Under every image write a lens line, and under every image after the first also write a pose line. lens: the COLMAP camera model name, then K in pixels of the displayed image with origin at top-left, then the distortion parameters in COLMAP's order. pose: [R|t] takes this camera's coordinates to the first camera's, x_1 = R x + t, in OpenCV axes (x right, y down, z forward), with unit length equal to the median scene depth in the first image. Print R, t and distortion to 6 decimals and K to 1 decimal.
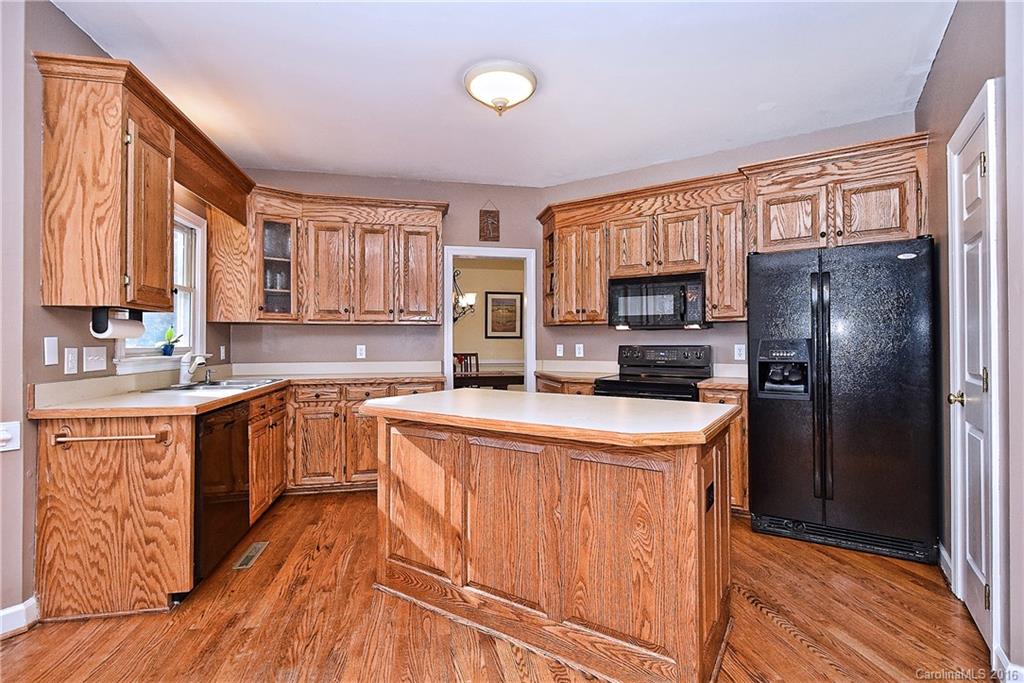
lens RADIAL K [[459.7, 0, 499.3], [0, 459.7, 337.2], [0, 0, 1]] dist [0.001472, -0.005423]
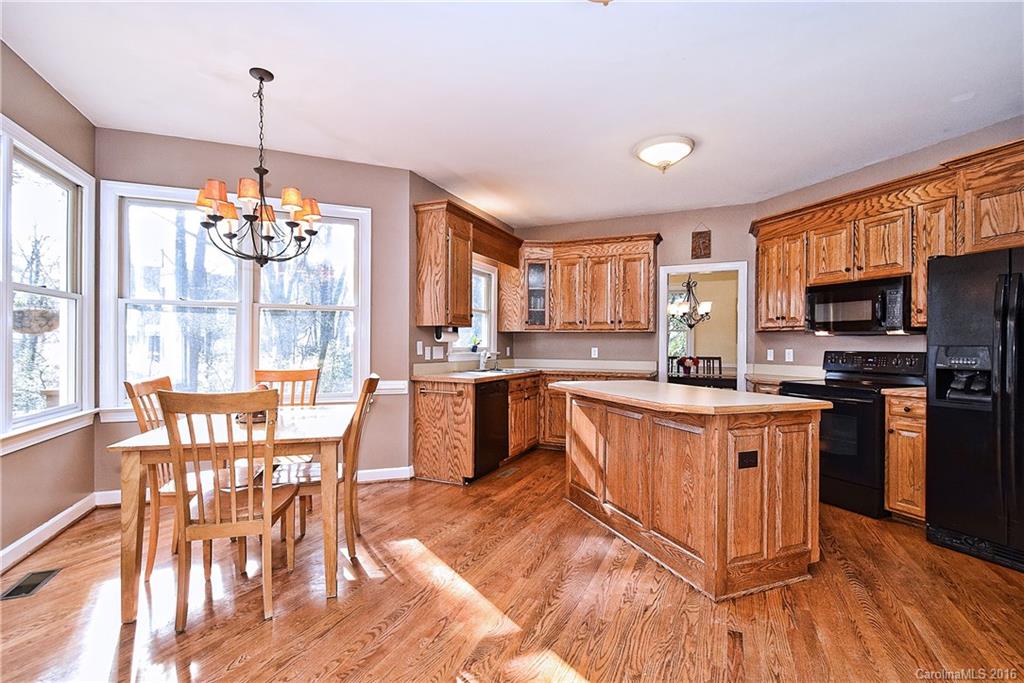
lens RADIAL K [[459.7, 0, 520.5], [0, 459.7, 345.5], [0, 0, 1]] dist [0.001472, -0.005423]
pose [[0.818624, 0.009099, -0.574257, 0.384243], [-0.003372, 0.999933, 0.011037, -0.003866], [0.574319, -0.007098, 0.818601, -0.284478]]
